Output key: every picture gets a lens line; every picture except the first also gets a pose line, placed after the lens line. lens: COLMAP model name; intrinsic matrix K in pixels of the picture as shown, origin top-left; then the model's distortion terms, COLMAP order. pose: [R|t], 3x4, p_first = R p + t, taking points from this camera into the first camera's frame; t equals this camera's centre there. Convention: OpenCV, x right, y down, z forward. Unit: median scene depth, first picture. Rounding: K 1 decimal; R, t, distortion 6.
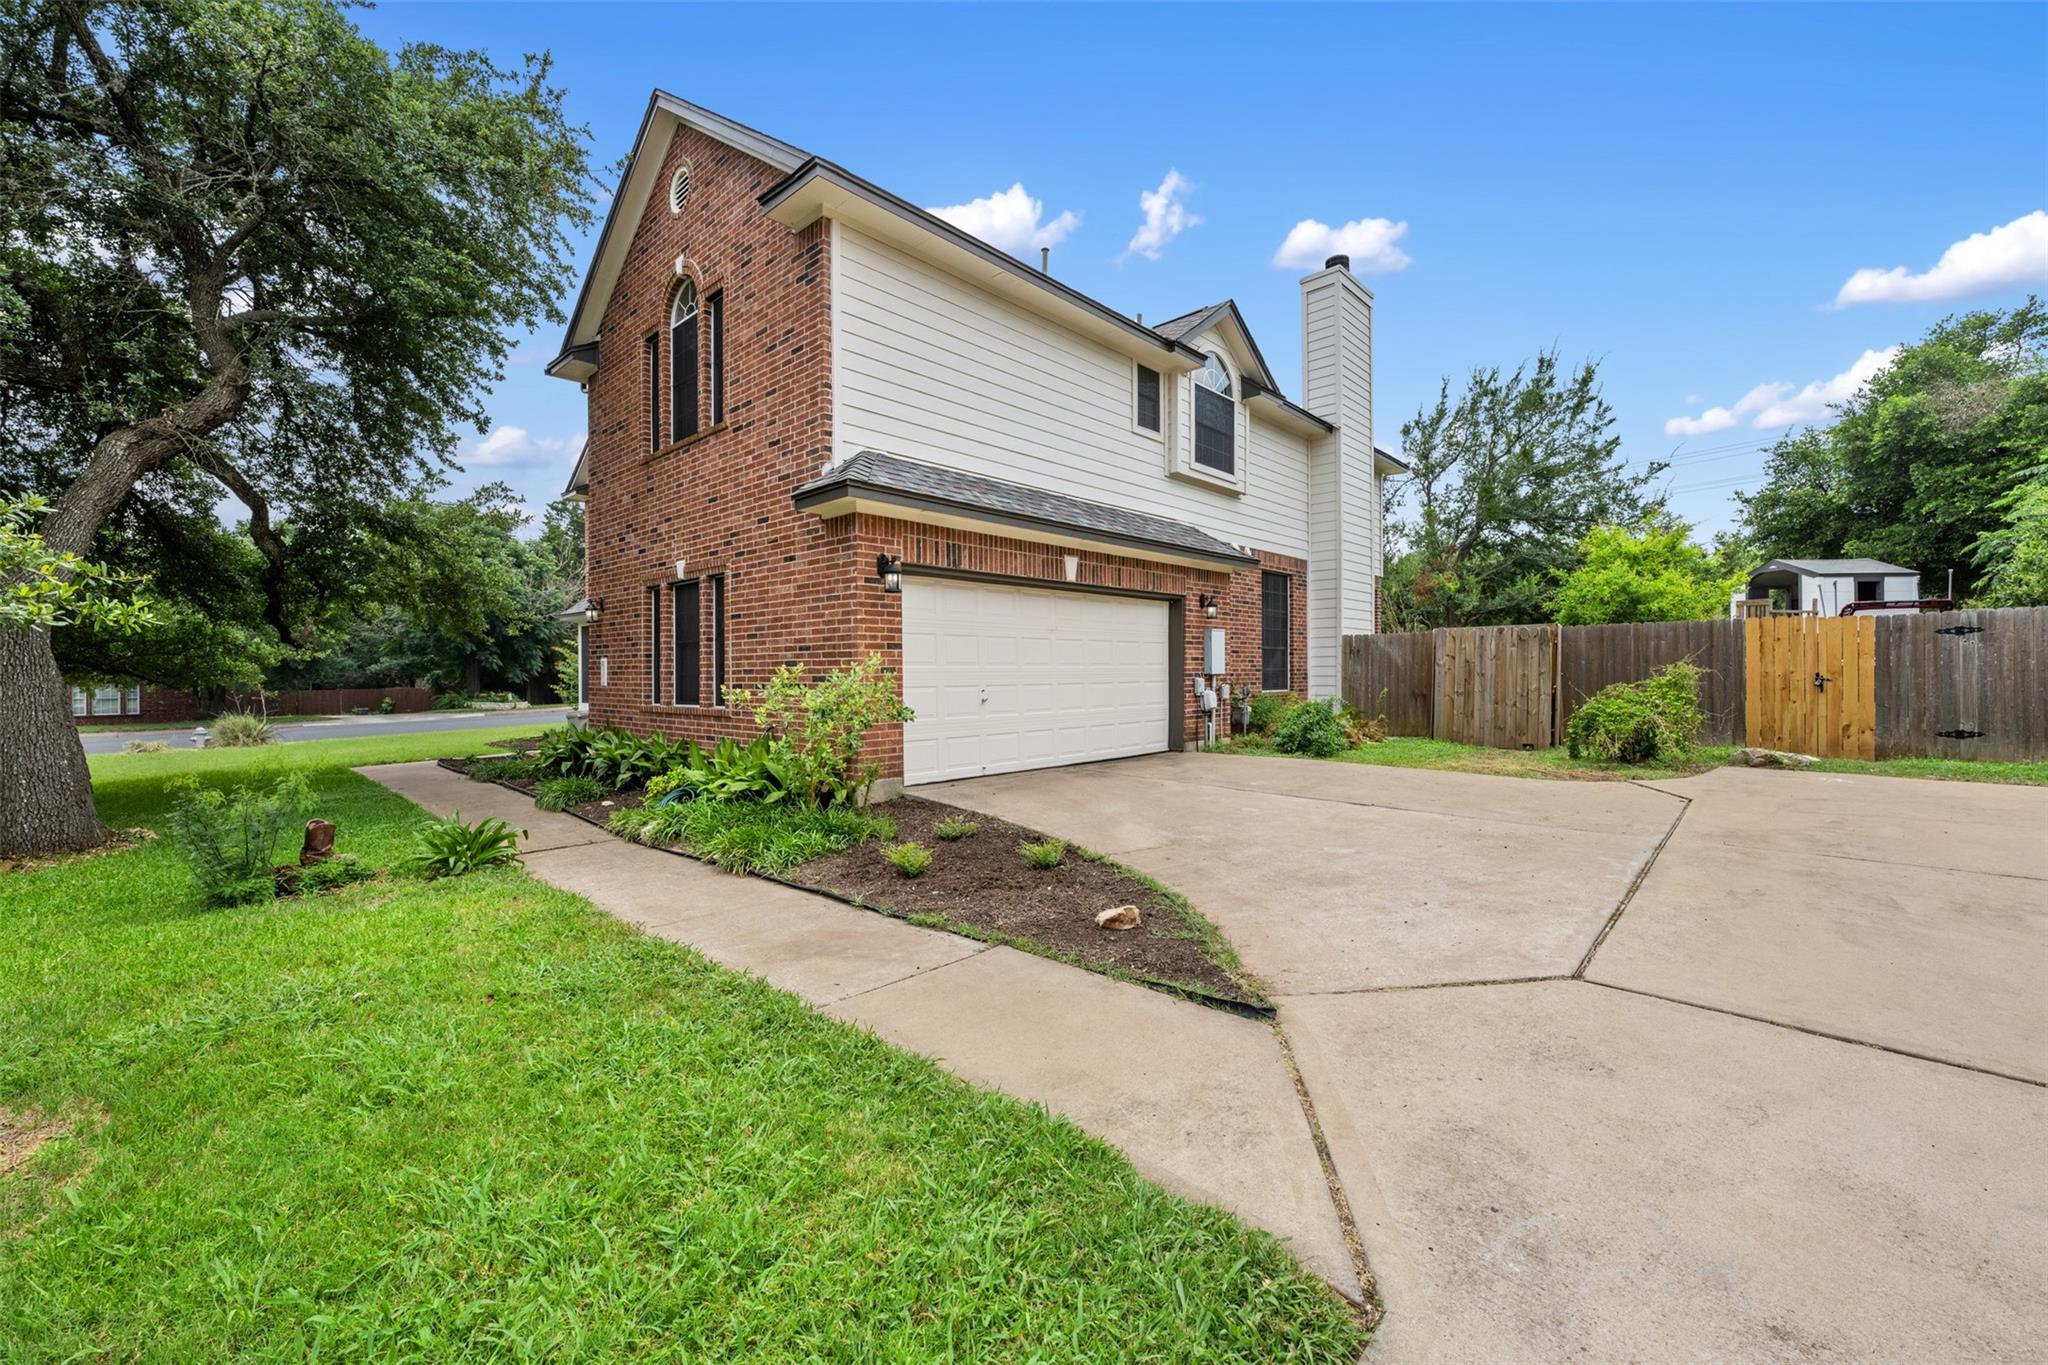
lens RADIAL K [[820.1, 0, 1023.6], [0, 820.1, 675.3], [0, 0, 1]] dist [-0.002106, -0.000332]
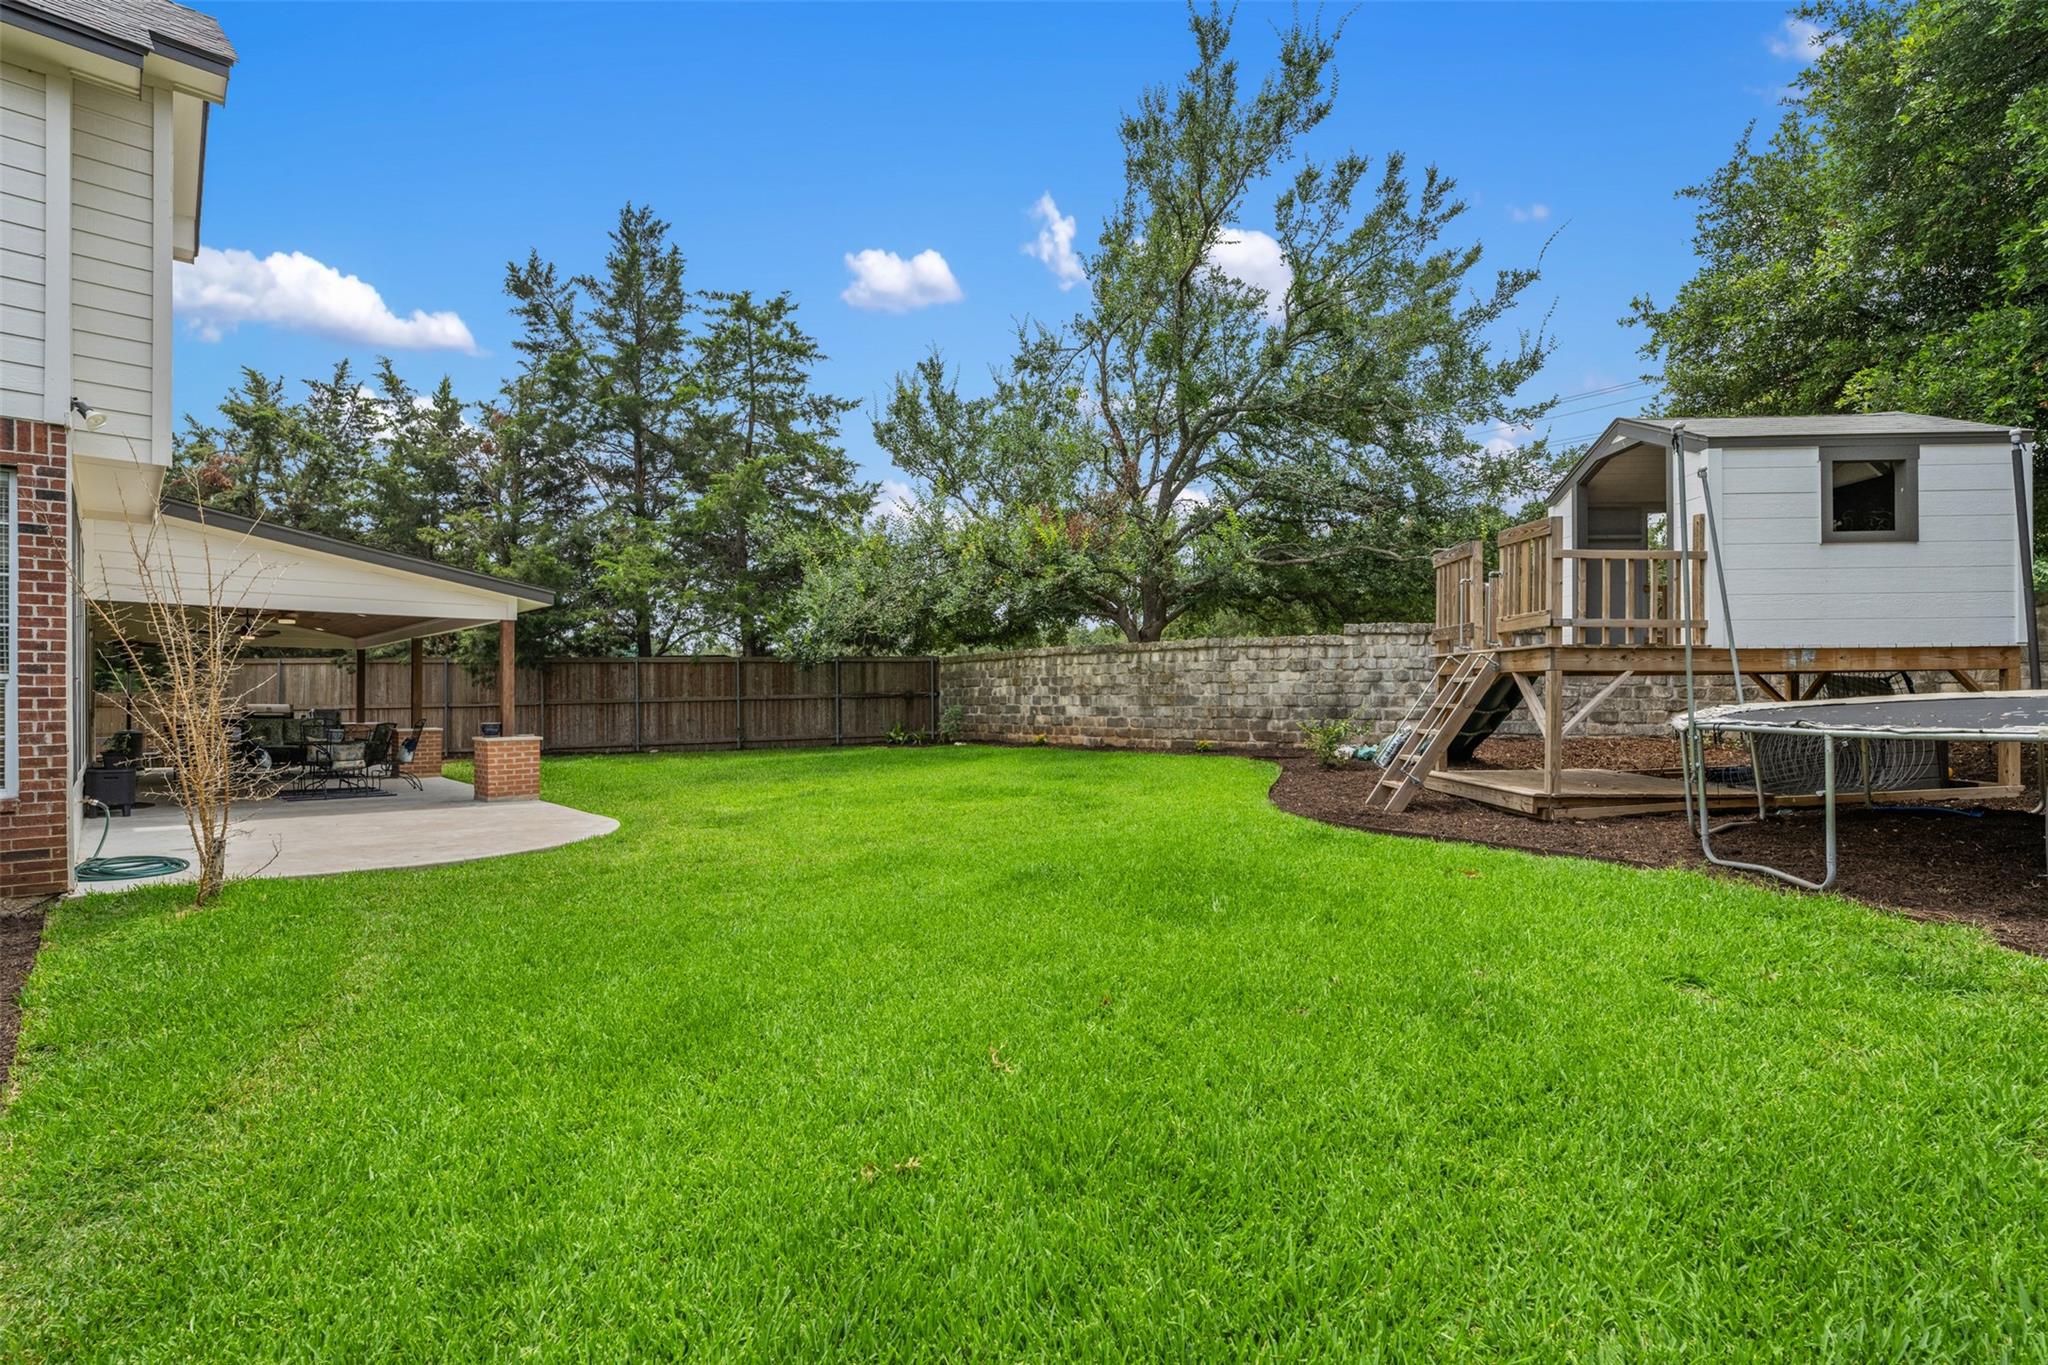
lens RADIAL K [[942.8, 0, 1039.5], [0, 942.8, 683.2], [0, 0, 1]] dist [-0.005614, -0.000836]
pose [[0.998902, 0.003025, -0.046743, 0.696789], [-0.003574, 0.999926, -0.011668, -0.022310], [0.046704, 0.011822, 0.998839, 0.595312]]
